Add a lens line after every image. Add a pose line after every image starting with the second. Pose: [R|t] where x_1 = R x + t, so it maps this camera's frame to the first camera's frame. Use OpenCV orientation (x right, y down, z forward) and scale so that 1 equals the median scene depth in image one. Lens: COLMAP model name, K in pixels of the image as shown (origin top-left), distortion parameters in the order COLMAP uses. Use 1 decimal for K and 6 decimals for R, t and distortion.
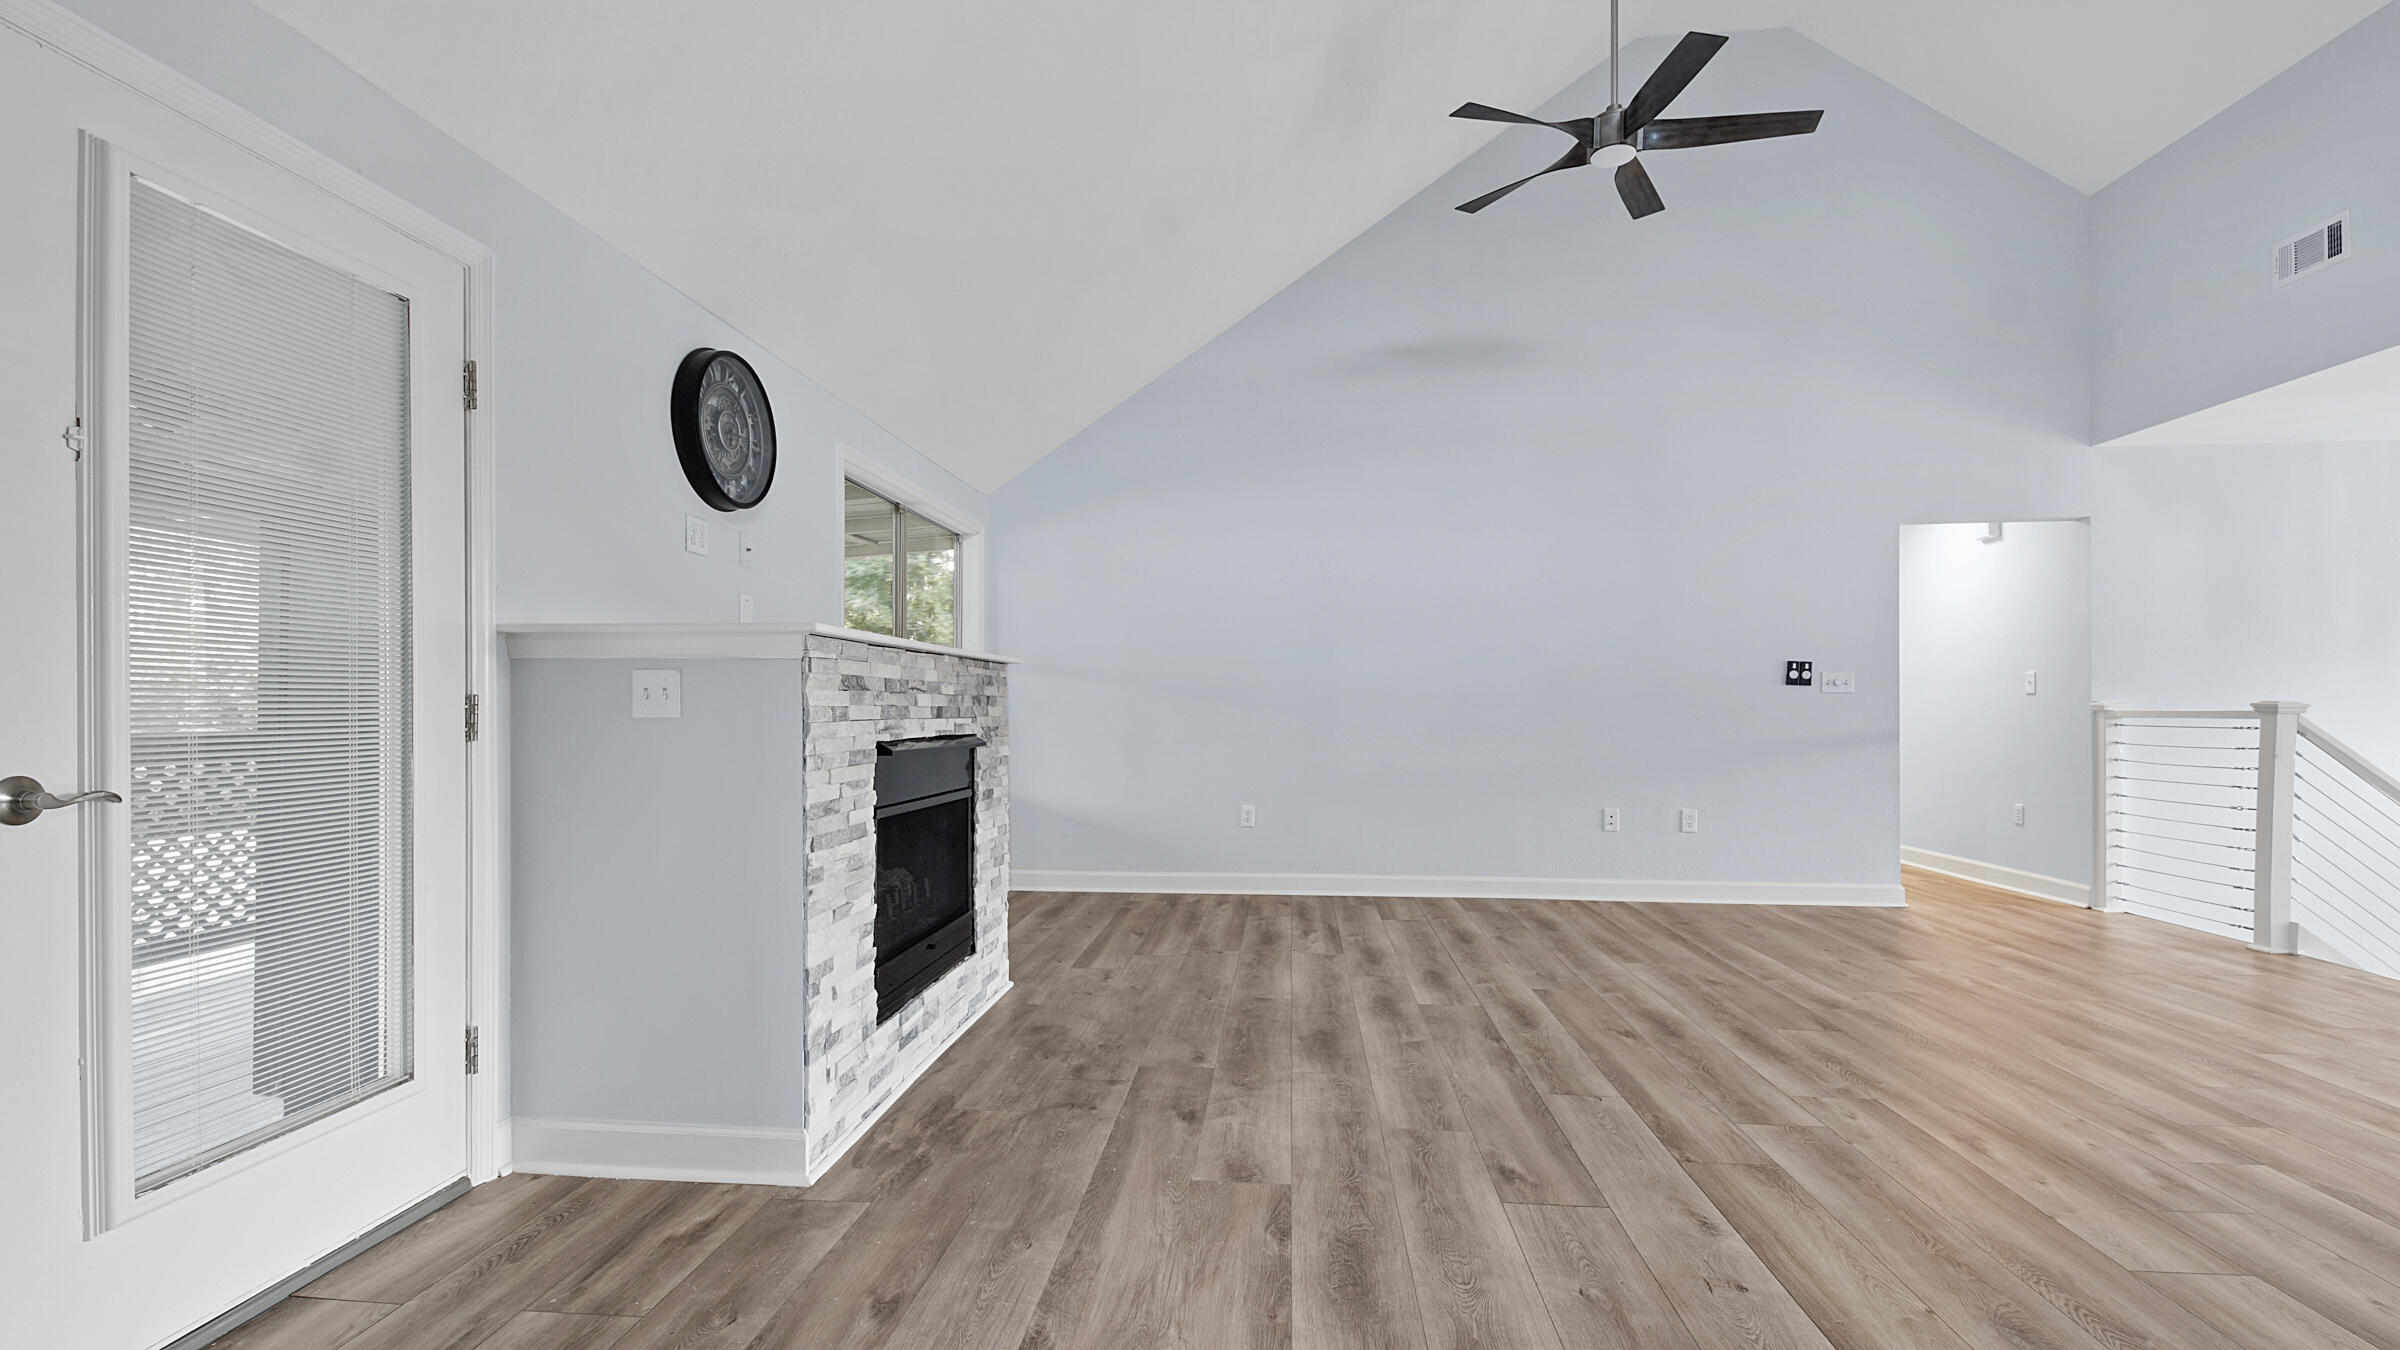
lens RADIAL K [[1064.3, 0, 1184.9], [0, 1064.3, 708.6], [0, 0, 1]] dist [0.026849, -0.011951]
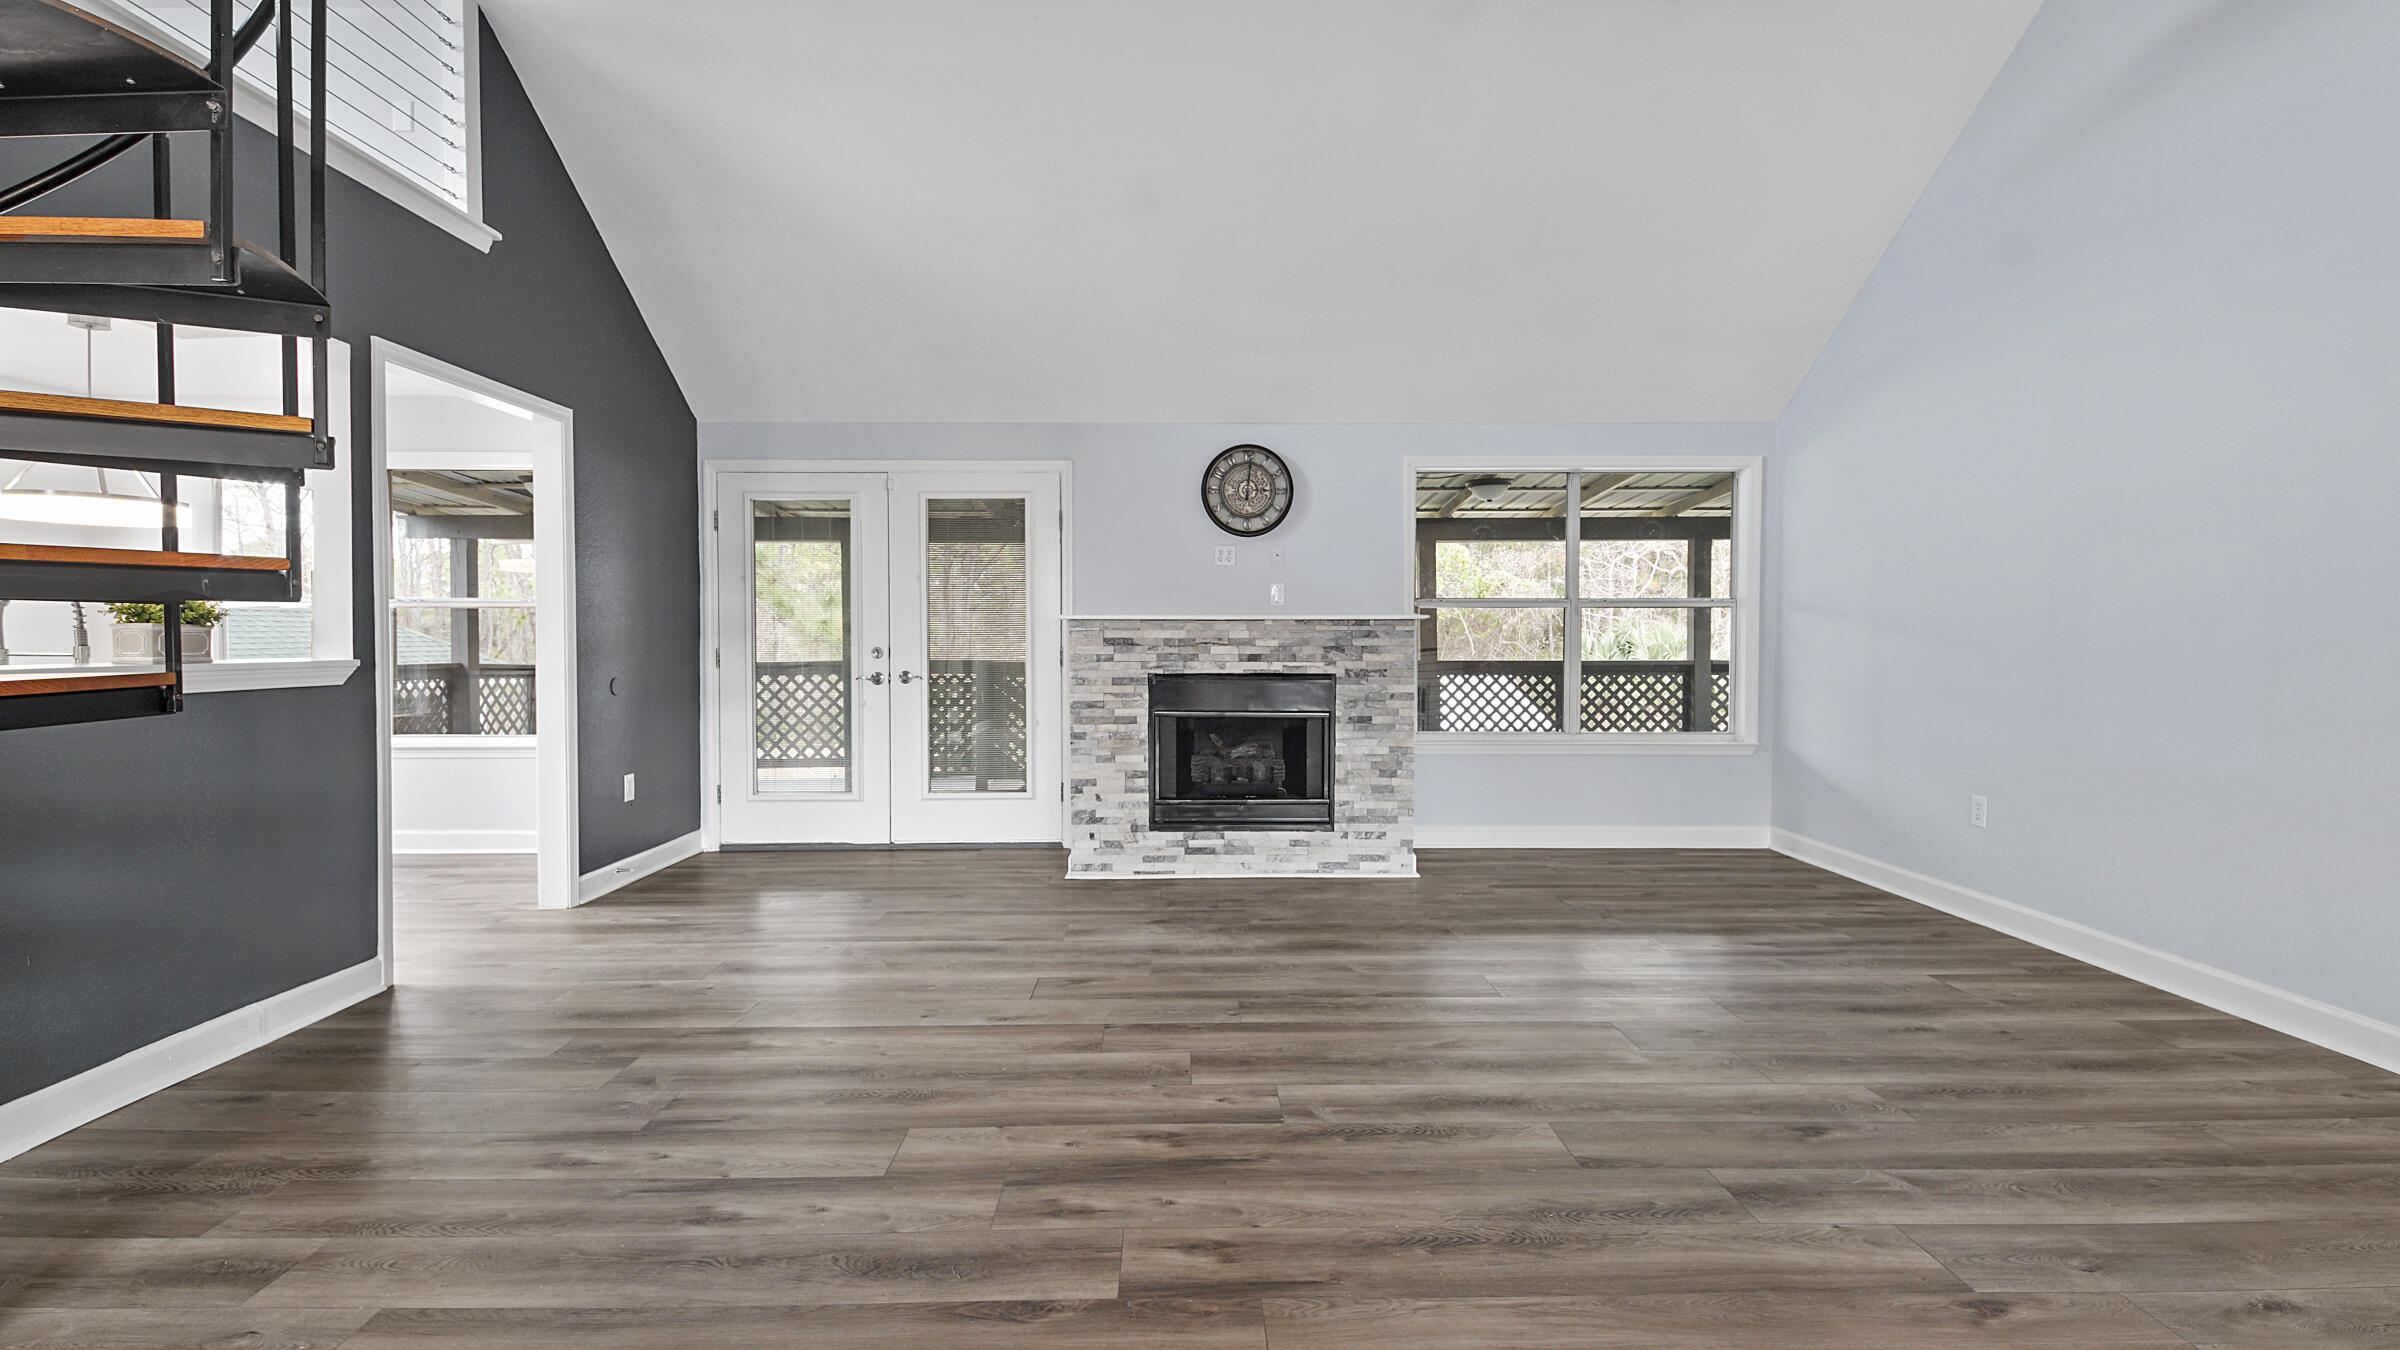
lens RADIAL K [[1064.3, 0, 1175.1], [0, 1064.3, 662.7], [0, 0, 1]] dist [0.026849, -0.011951]
pose [[0.108552, 0.023223, -0.993819, 1.044121], [-0.000545, 0.999728, 0.023301, -0.020479], [0.994091, -0.001988, 0.108535, 0.578269]]
